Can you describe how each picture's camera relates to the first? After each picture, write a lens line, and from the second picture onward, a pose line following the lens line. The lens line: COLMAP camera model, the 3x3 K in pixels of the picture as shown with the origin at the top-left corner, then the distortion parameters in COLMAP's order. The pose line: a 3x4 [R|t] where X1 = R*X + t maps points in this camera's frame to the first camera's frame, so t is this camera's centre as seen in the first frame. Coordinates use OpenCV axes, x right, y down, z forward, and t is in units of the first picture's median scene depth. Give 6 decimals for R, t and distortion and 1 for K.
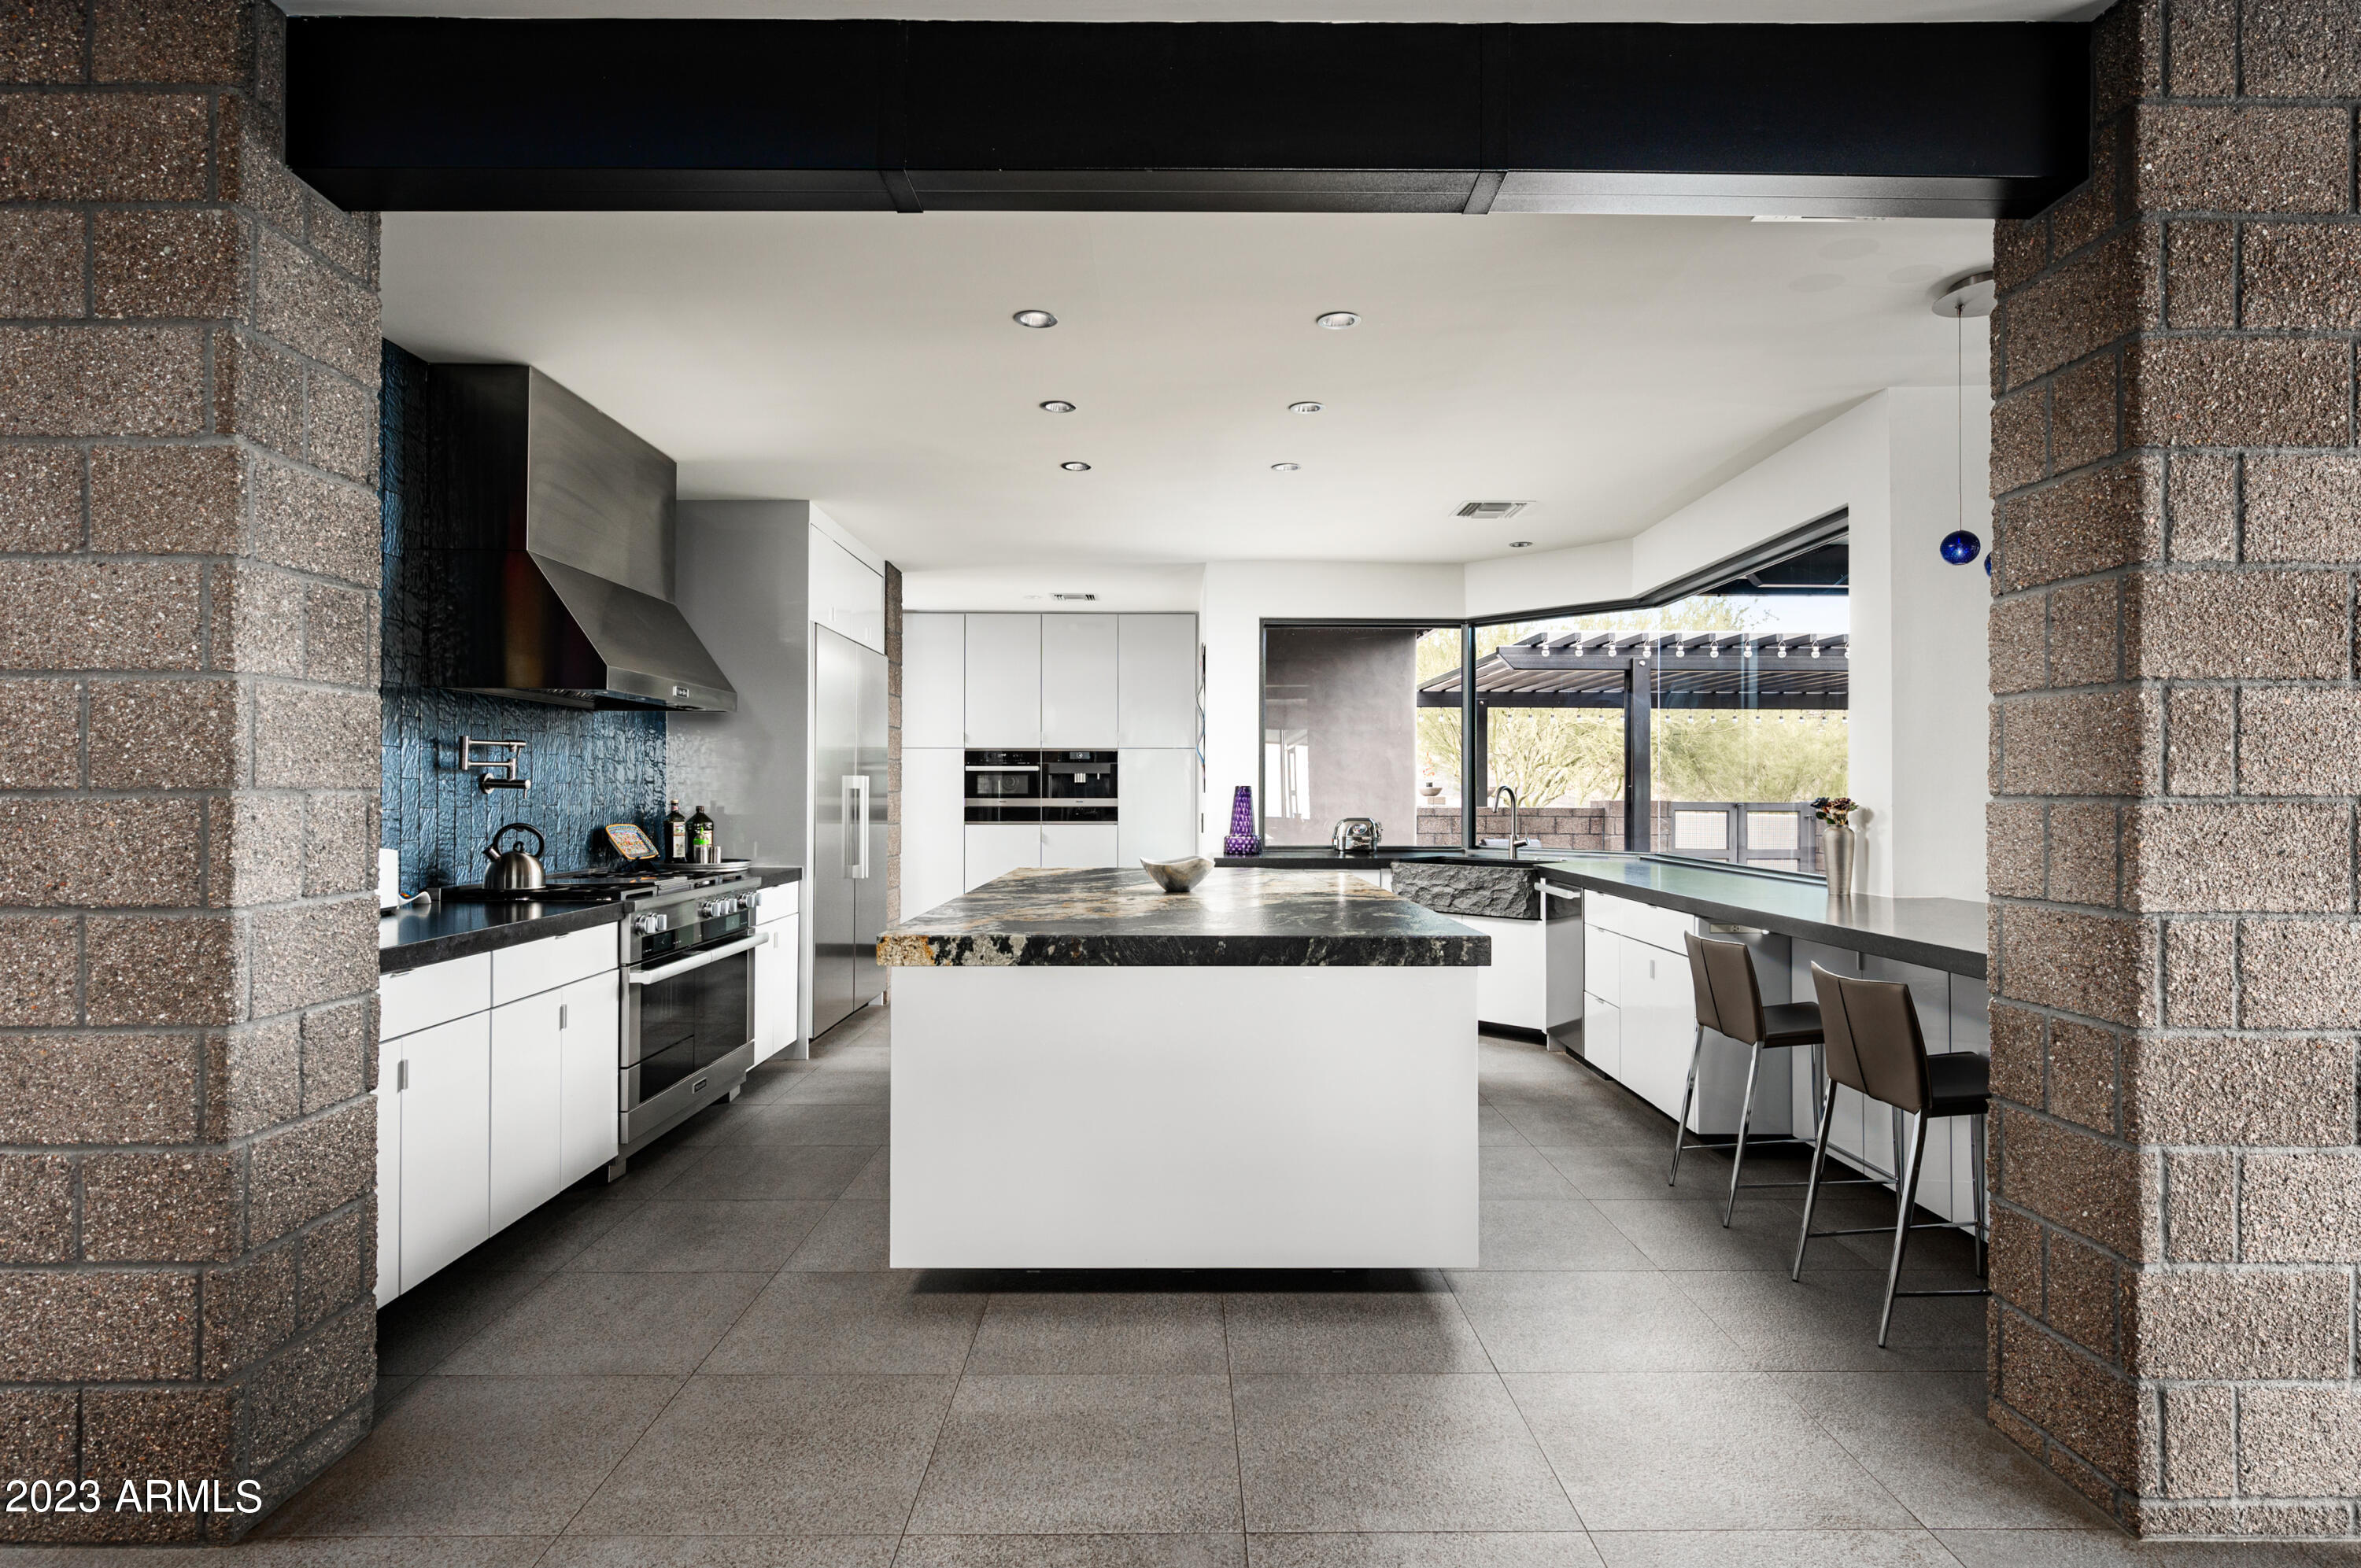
lens RADIAL K [[1262.1, 0, 1180.5], [0, 1262.1, 784.0], [0, 0, 1]] dist [-0.003007, -0.000498]
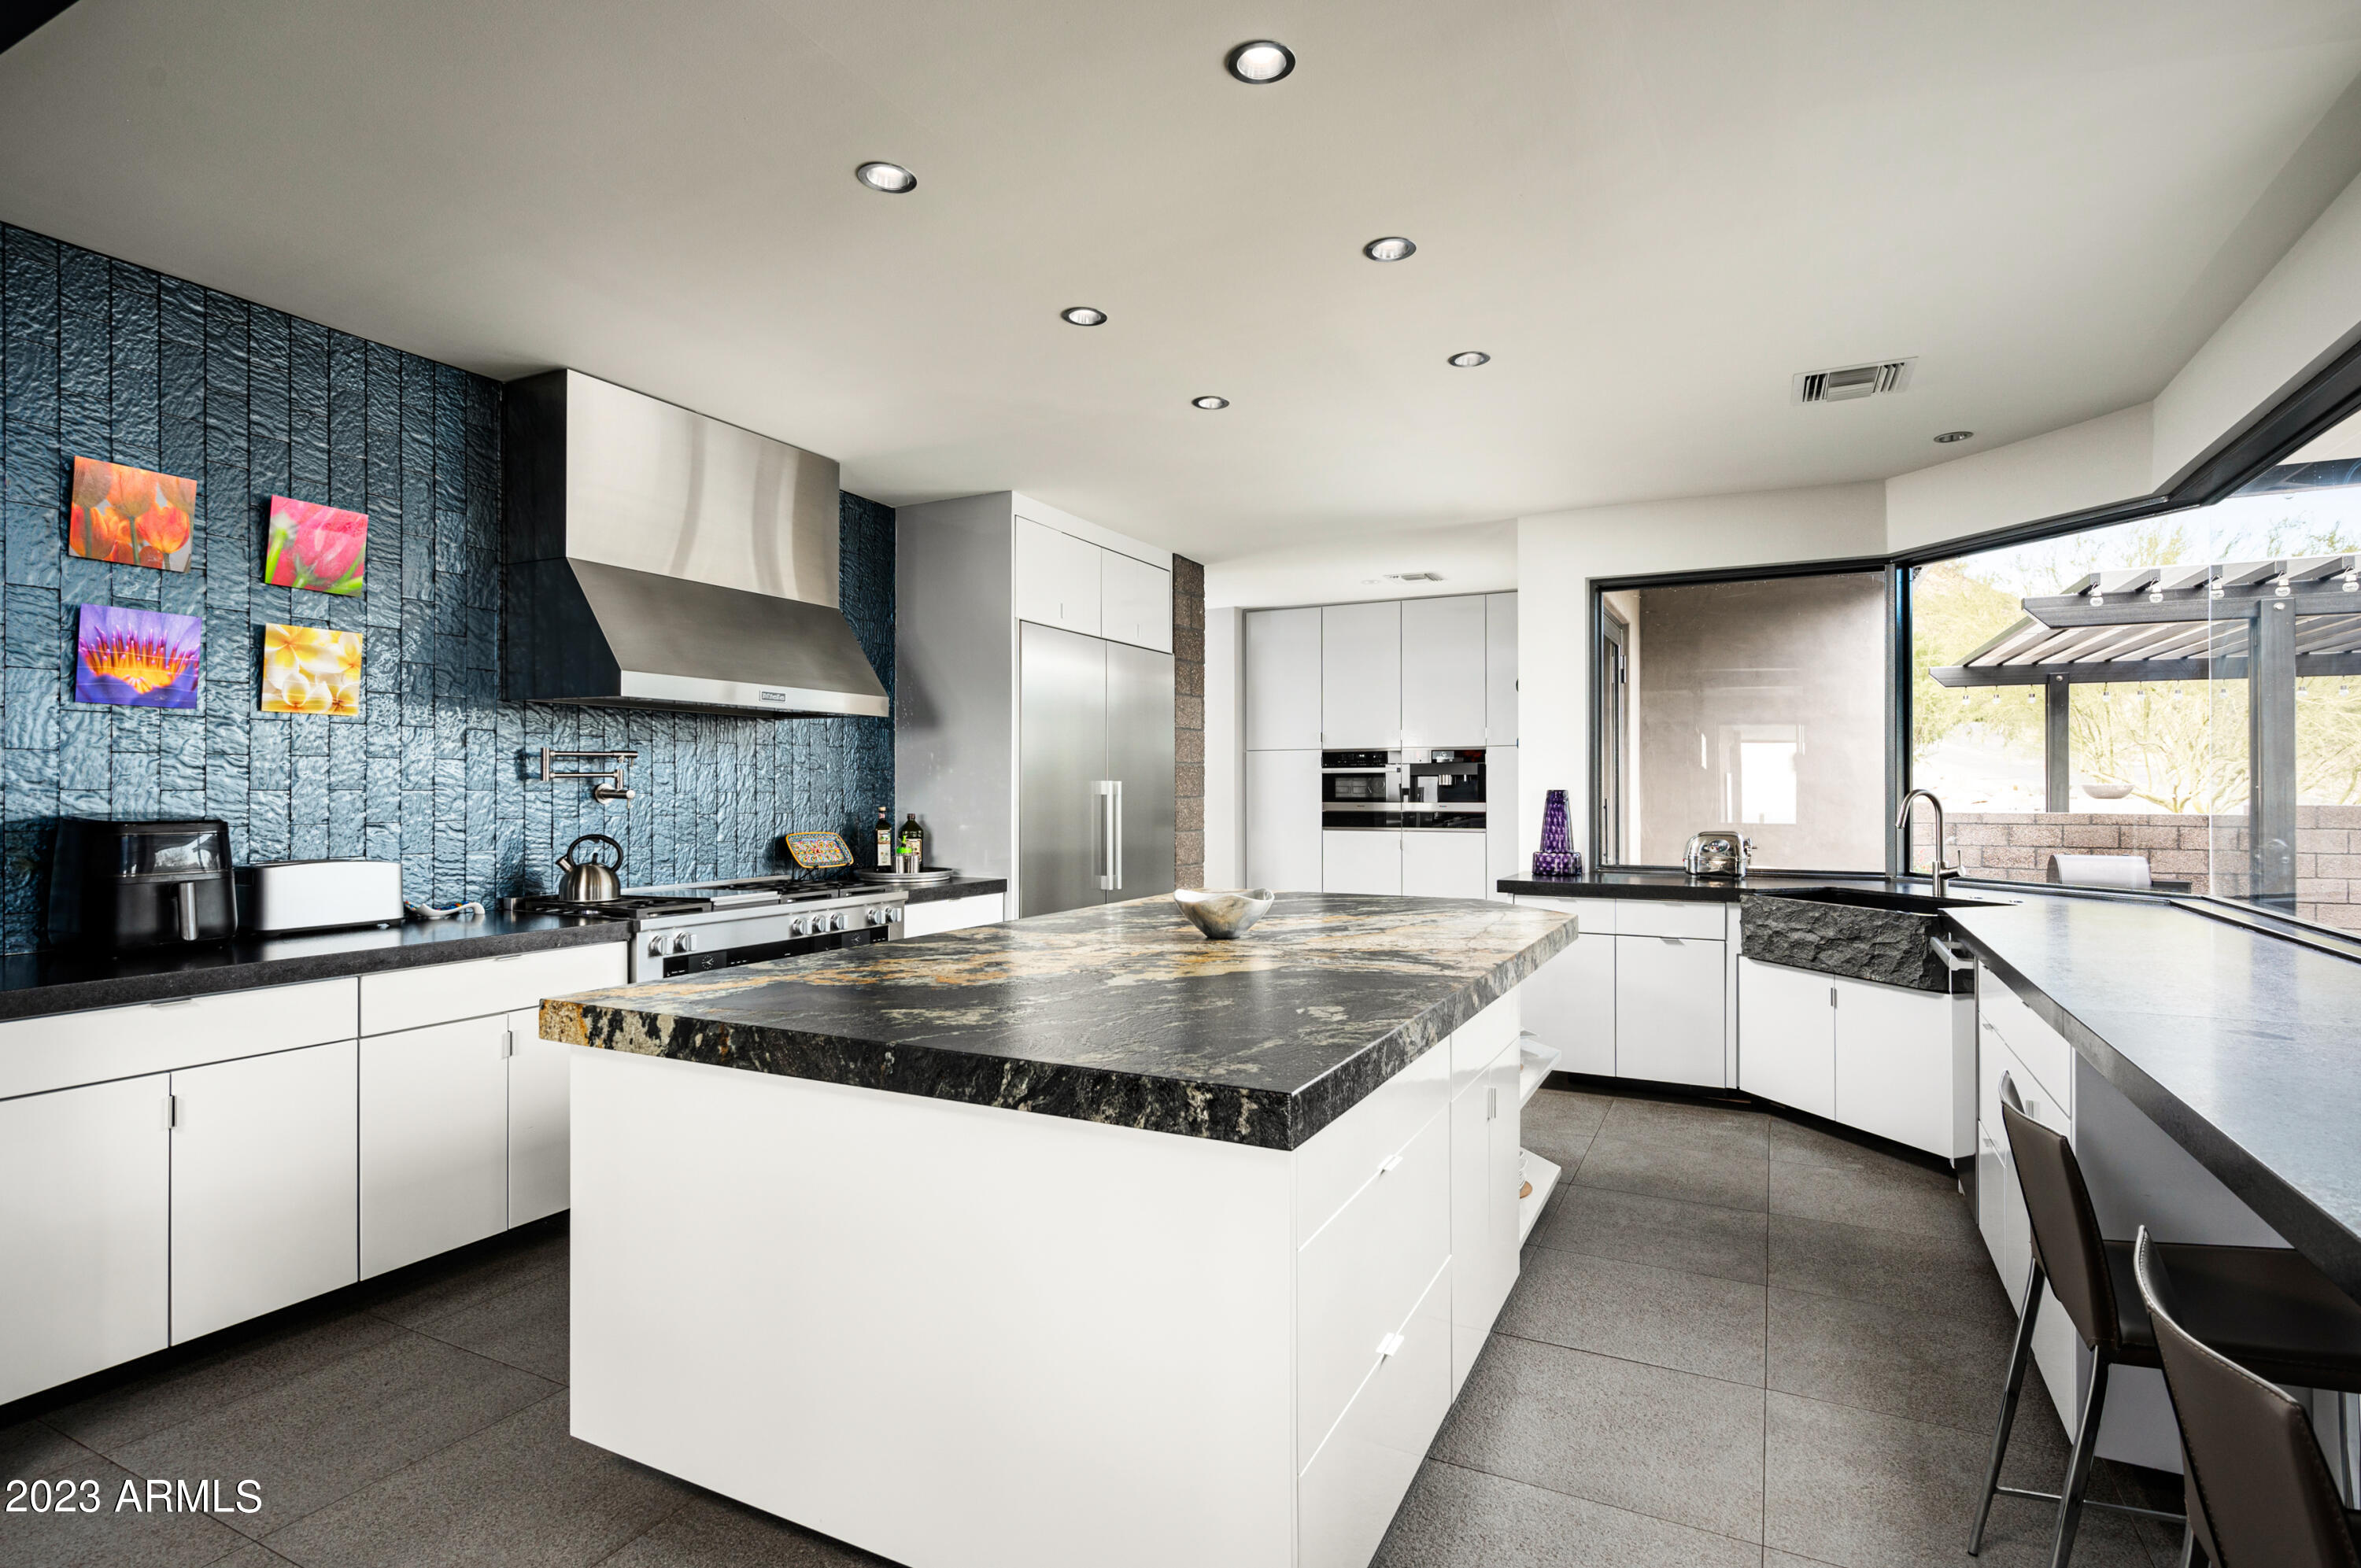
lens RADIAL K [[1149.7, 0, 1209.1], [0, 1149.7, 789.3], [0, 0, 1]] dist [0.003713, 0.000046]
pose [[0.887251, -0.003008, -0.461278, 0.265819], [0.005474, 0.999977, 0.004009, -0.004468], [0.461255, -0.006082, 0.887247, 0.344180]]
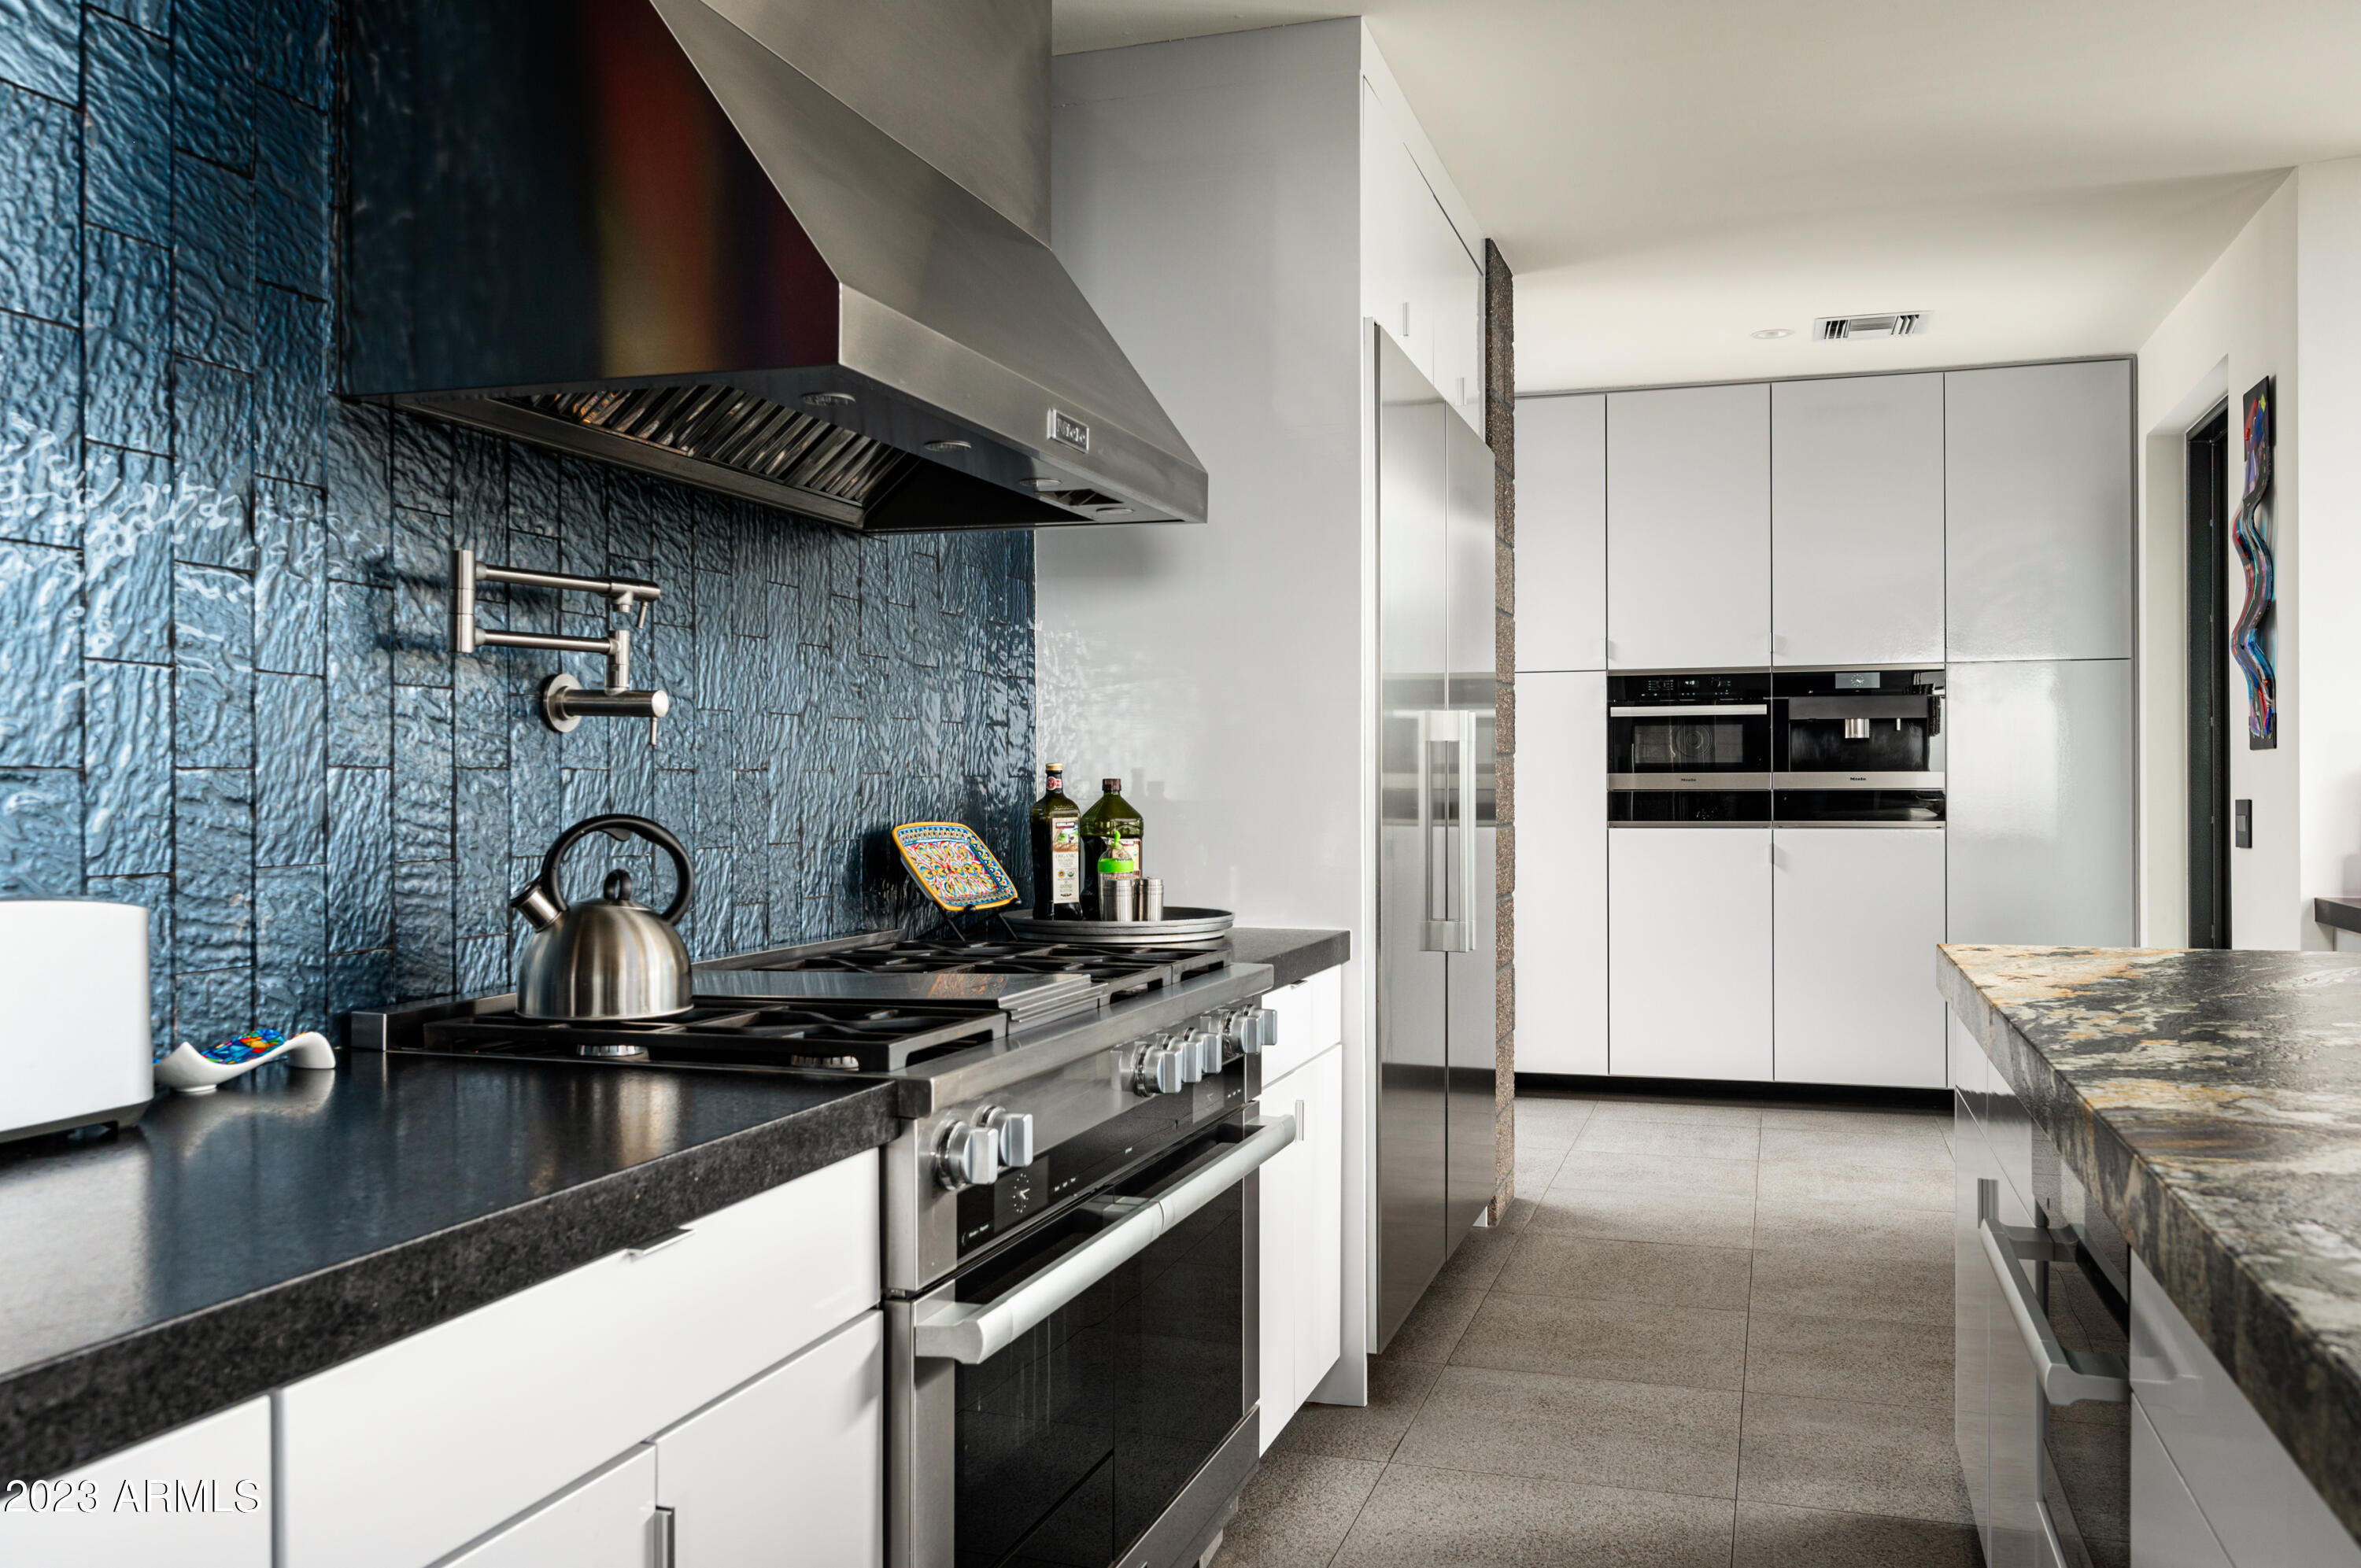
lens RADIAL K [[1836.4, 0, 1180.5], [0, 1836.4, 784.0], [0, 0, 1]] dist [0.009075, -0.000829]
pose [[0.951532, -0.007570, -0.307457, -0.193468], [0.009536, 0.999943, 0.004892, 0.018037], [0.307403, -0.007587, 0.951549, 0.481857]]
